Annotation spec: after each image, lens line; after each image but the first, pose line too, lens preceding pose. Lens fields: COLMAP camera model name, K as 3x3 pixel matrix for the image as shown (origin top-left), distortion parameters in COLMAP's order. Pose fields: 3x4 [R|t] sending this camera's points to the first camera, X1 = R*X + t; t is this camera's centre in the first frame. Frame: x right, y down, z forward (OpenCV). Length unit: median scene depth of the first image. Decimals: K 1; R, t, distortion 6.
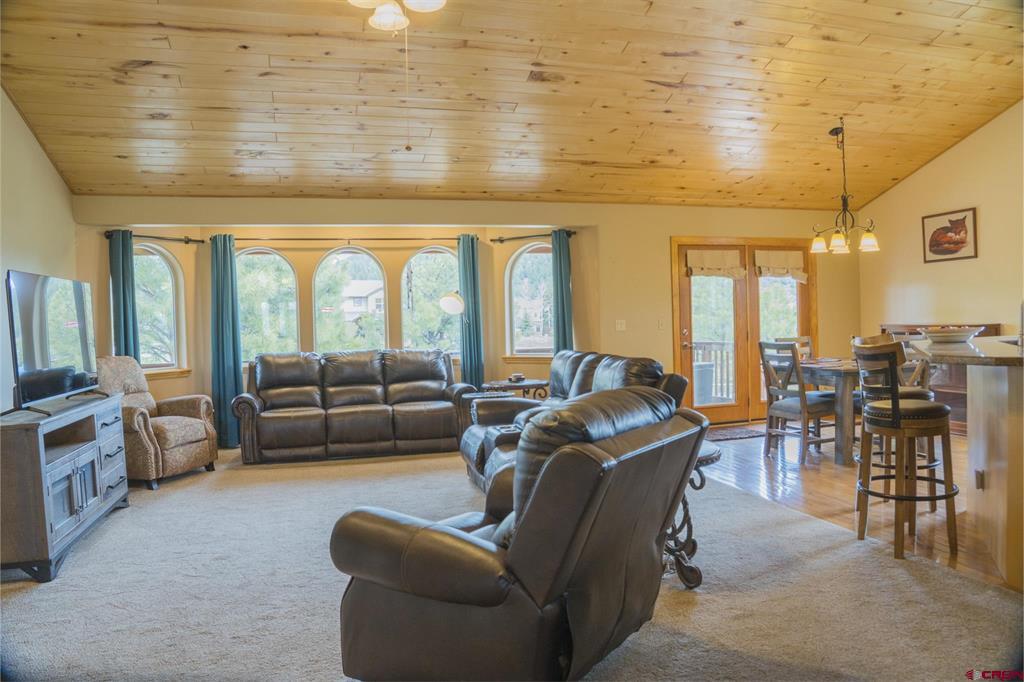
lens RADIAL K [[714.6, 0, 532.6], [0, 714.6, 344.8], [0, 0, 1]] dist [-0.110261, 0.063676]
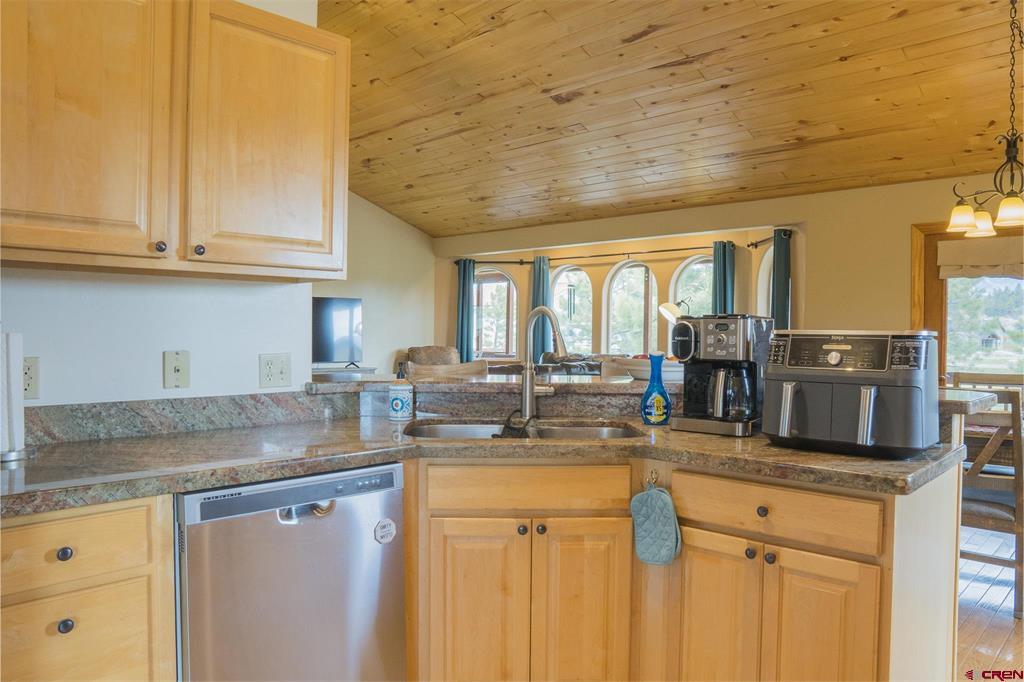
lens RADIAL K [[714.6, 0, 510.8], [0, 714.6, 343.7], [0, 0, 1]] dist [-0.110261, 0.063676]
pose [[0.466662, 0.047612, -0.883153, 0.734436], [-0.049223, 0.998400, 0.027816, -0.035372], [0.883065, 0.030491, 0.468259, 0.361563]]
